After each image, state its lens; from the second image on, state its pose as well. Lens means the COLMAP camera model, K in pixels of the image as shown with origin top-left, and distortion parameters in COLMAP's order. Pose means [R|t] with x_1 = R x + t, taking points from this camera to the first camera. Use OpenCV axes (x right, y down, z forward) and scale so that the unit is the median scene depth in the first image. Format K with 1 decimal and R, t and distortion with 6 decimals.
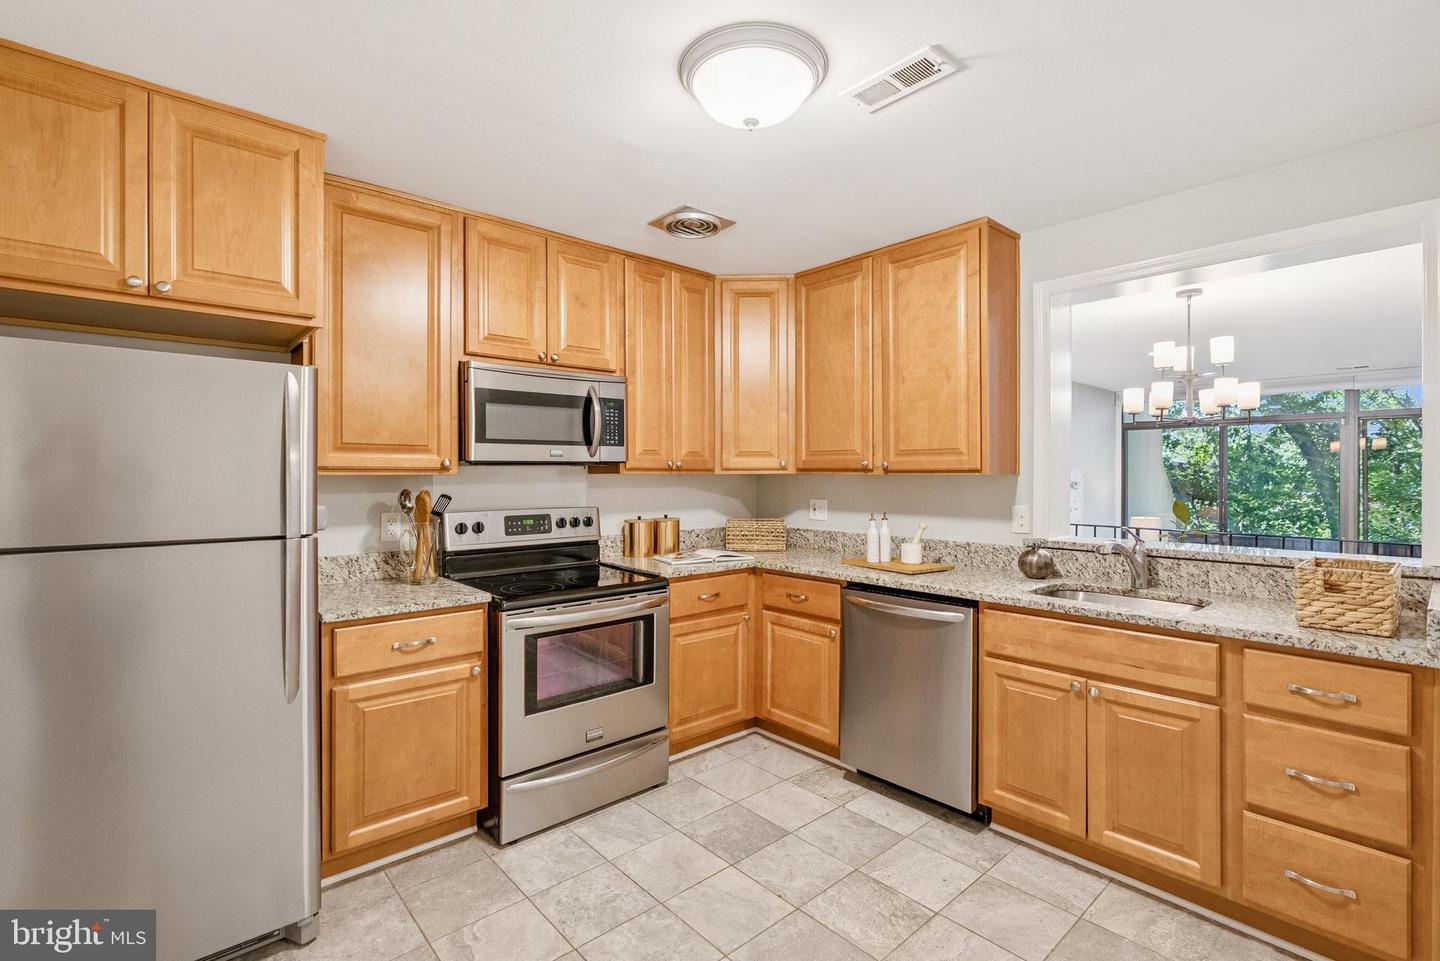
lens RADIAL K [[665.4, 0, 705.1], [0, 665.4, 472.4], [0, 0, 1]] dist [-0.014294, 0.003731]
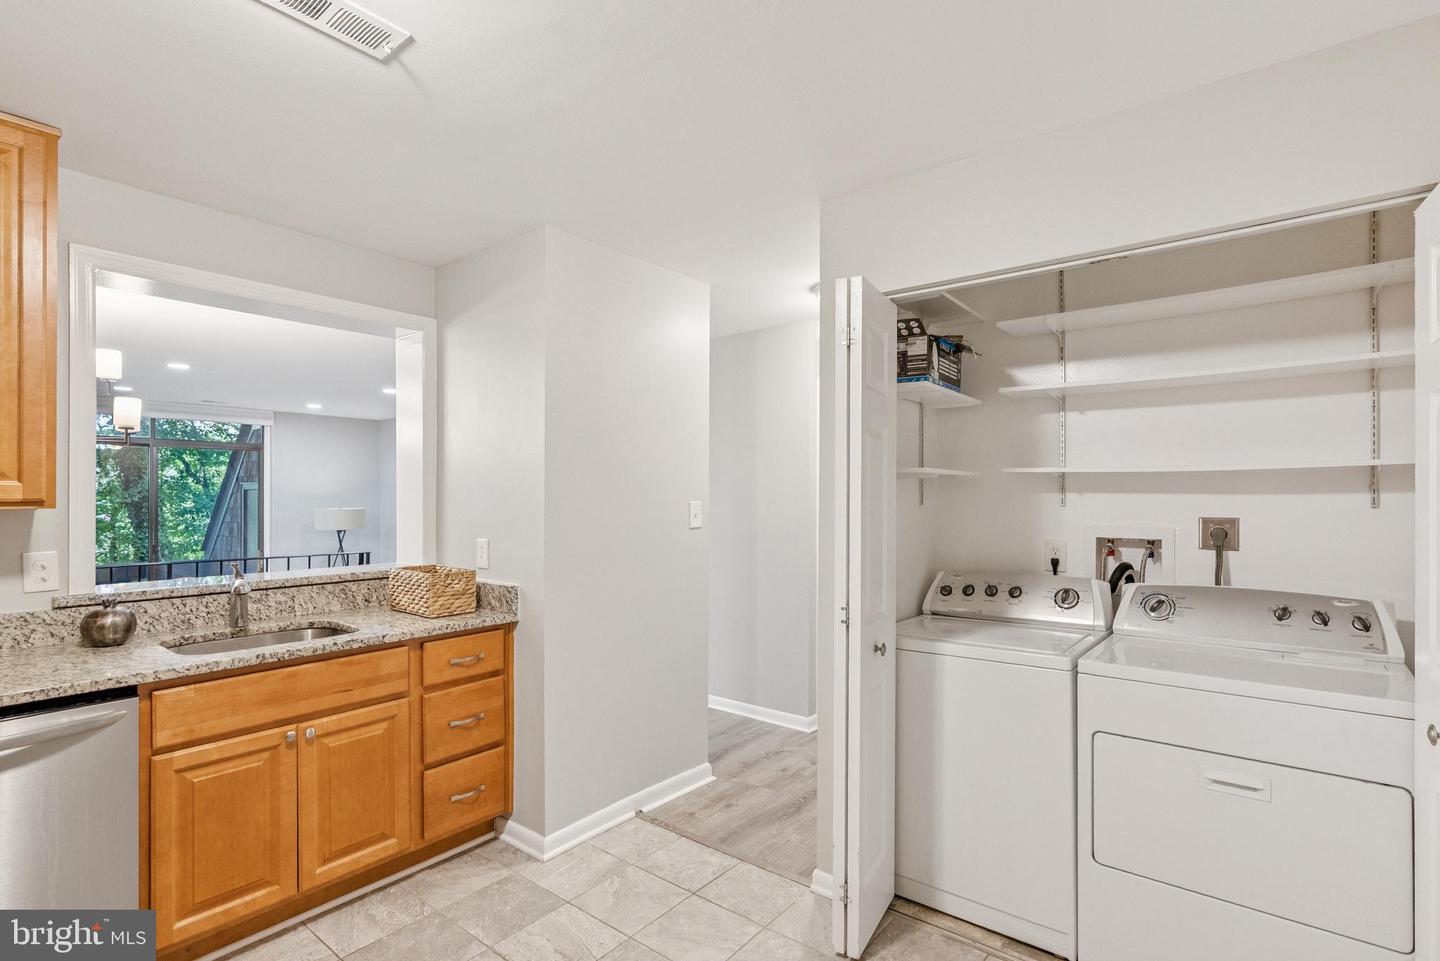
lens RADIAL K [[696.1, 0, 726.3], [0, 696.1, 491.3], [0, 0, 1]] dist [-0.000344, 0.000288]
pose [[-0.199214, 0.004077, 0.979948, -0.447290], [-0.005505, 0.999971, -0.005280, -0.015578], [-0.979941, -0.006446, -0.199186, 0.514353]]
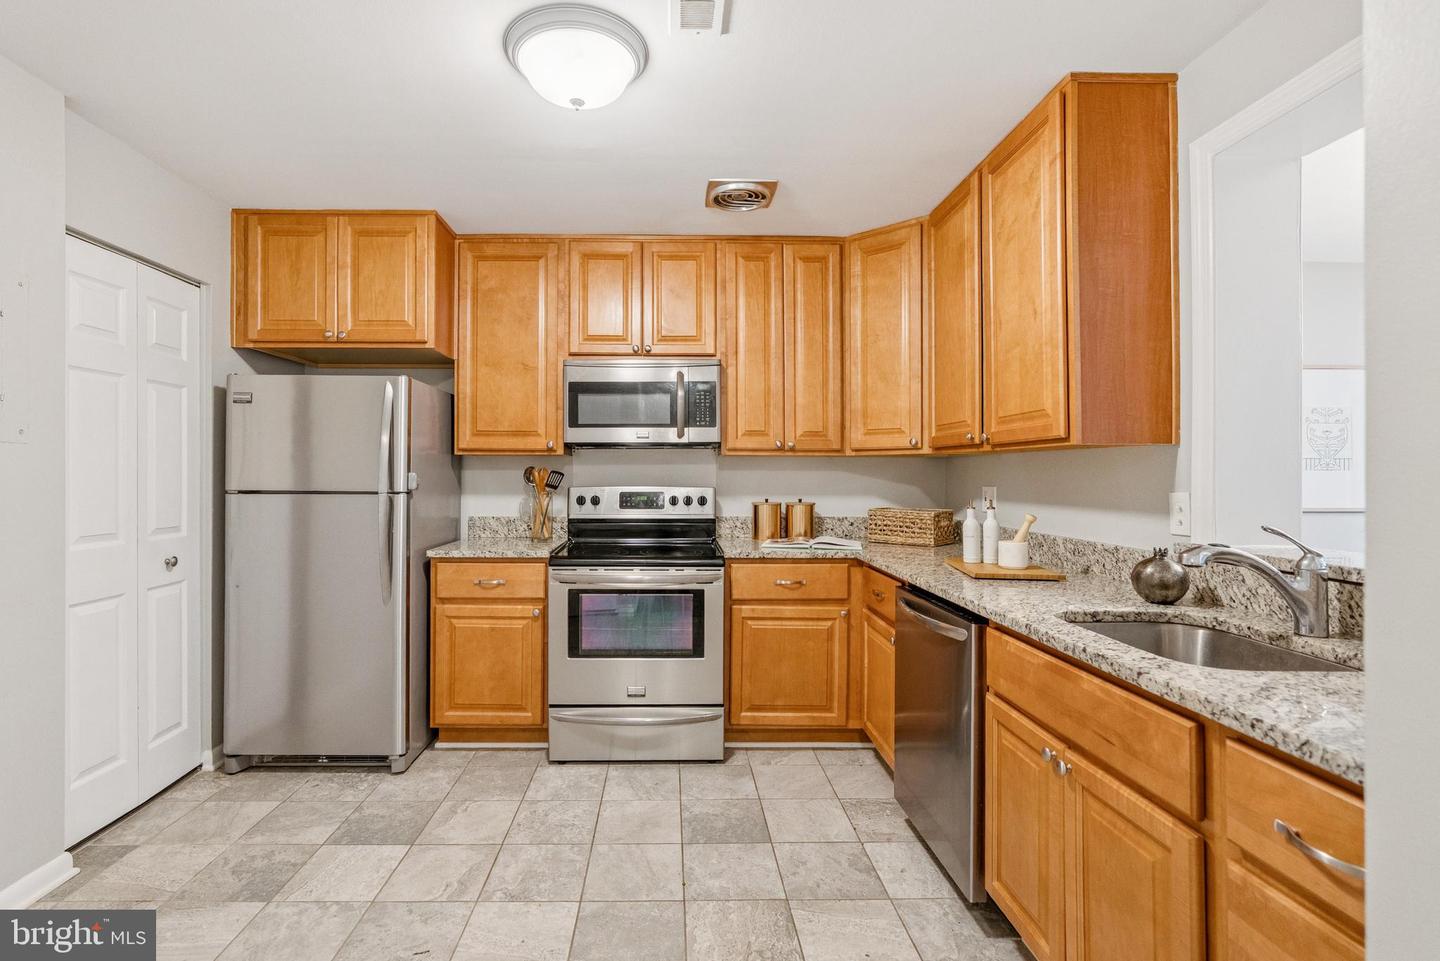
lens RADIAL K [[665.4, 0, 666.1], [0, 665.4, 470.7], [0, 0, 1]] dist [-0.014294, 0.003731]
pose [[0.755863, 0.000625, -0.654729, 0.603713], [-0.002889, 0.999993, -0.002382, 0.037333], [0.654723, 0.003692, 0.755860, 0.215365]]
